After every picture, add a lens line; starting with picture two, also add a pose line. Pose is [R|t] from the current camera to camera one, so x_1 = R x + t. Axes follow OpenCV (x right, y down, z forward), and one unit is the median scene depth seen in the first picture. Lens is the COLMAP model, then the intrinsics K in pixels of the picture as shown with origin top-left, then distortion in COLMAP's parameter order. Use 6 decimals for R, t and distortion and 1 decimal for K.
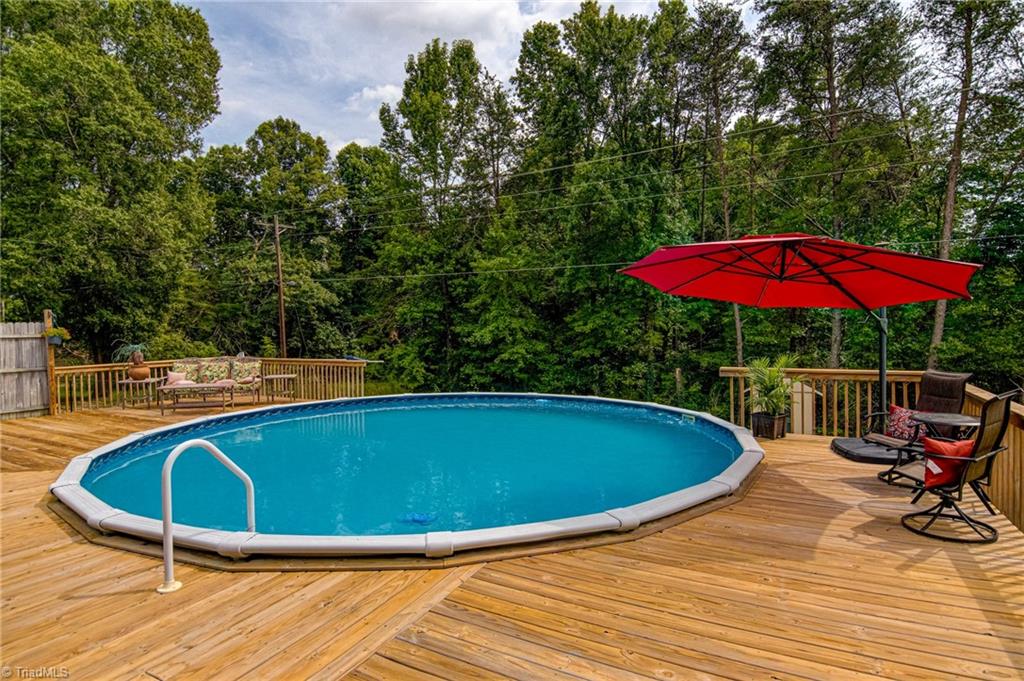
lens RADIAL K [[550.4, 0, 509.7], [0, 550.4, 330.6], [0, 0, 1]] dist [-0.001303, -0.018832]
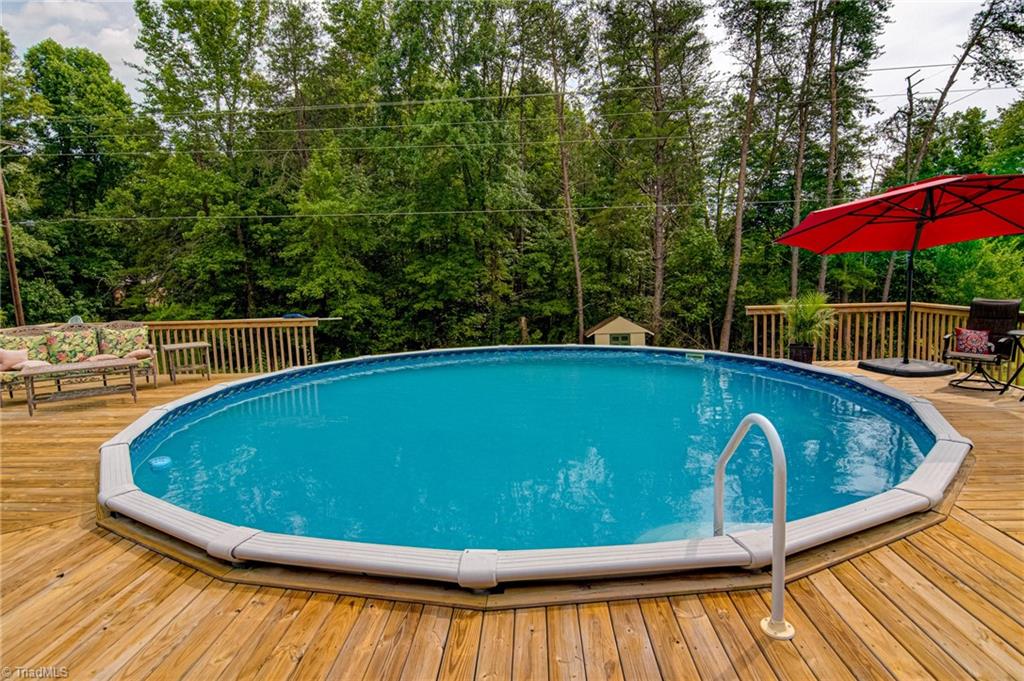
lens RADIAL K [[550.4, 0, 509.7], [0, 550.4, 330.6], [0, 0, 1]] dist [-0.001303, -0.018832]
pose [[0.893467, -0.053814, 0.445894, -0.157896], [0.017427, 0.996202, 0.085309, 0.004512], [-0.448791, -0.068450, 0.891011, 0.076592]]
